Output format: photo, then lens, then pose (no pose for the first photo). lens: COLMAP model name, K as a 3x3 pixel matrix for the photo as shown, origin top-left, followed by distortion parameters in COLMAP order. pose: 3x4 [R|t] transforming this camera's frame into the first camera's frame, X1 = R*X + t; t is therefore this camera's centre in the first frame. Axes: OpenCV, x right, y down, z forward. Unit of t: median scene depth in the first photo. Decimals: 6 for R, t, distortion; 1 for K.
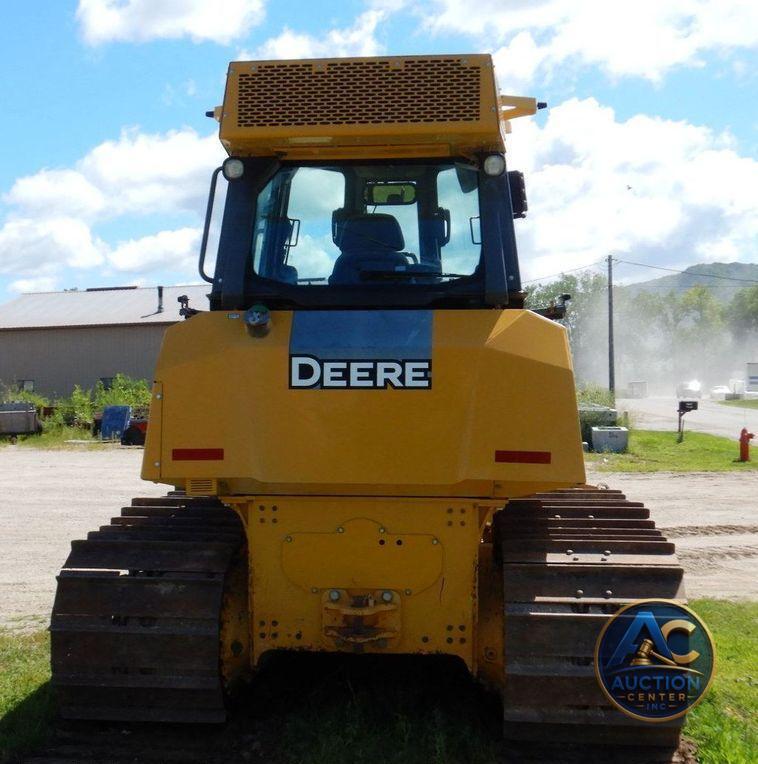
lens RADIAL K [[1189.2, 0, 378.7], [0, 1189.2, 409.8], [0, 0, 1]] dist [-0.003652, -0.028464]
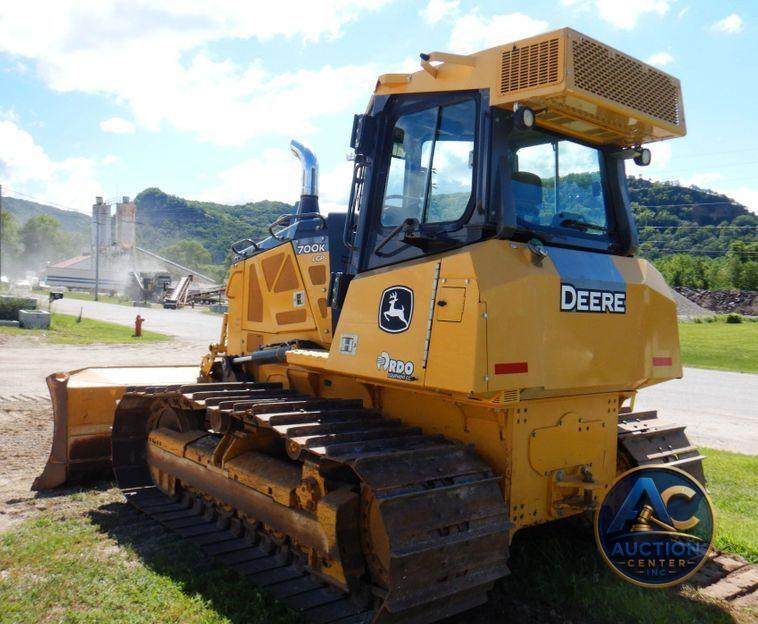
lens RADIAL K [[708.9, 0, 422.8], [0, 708.9, 314.2], [0, 0, 1]] dist [0.010464, 0.012979]
pose [[0.685112, 0.014927, 0.728285, -0.697862], [-0.030297, 0.999509, 0.008015, -0.016271], [-0.727807, -0.027556, 0.685228, 0.607831]]
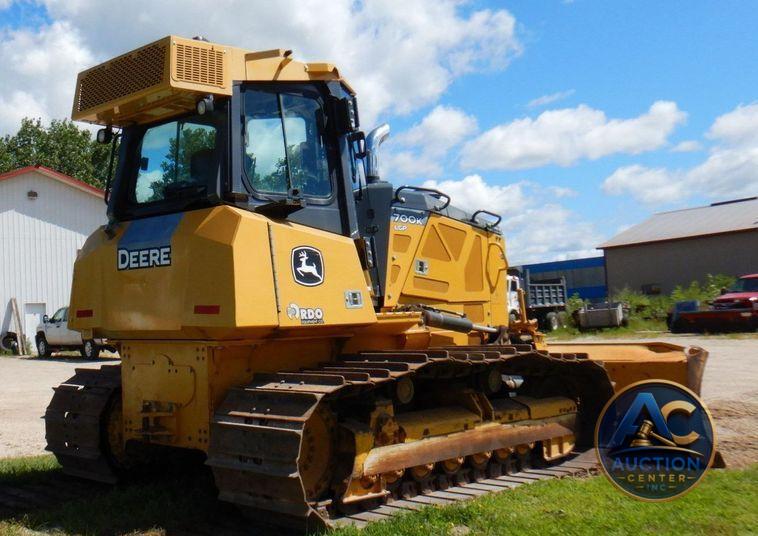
lens RADIAL K [[956.3, 0, 297.7], [0, 956.3, 270.2], [0, 0, 1]] dist [-0.032316, -0.023980]
pose [[0.744420, -0.053578, -0.665558, 0.940753], [0.024470, 0.998295, -0.052994, 0.054521], [0.667263, 0.023164, 0.744462, 0.221355]]
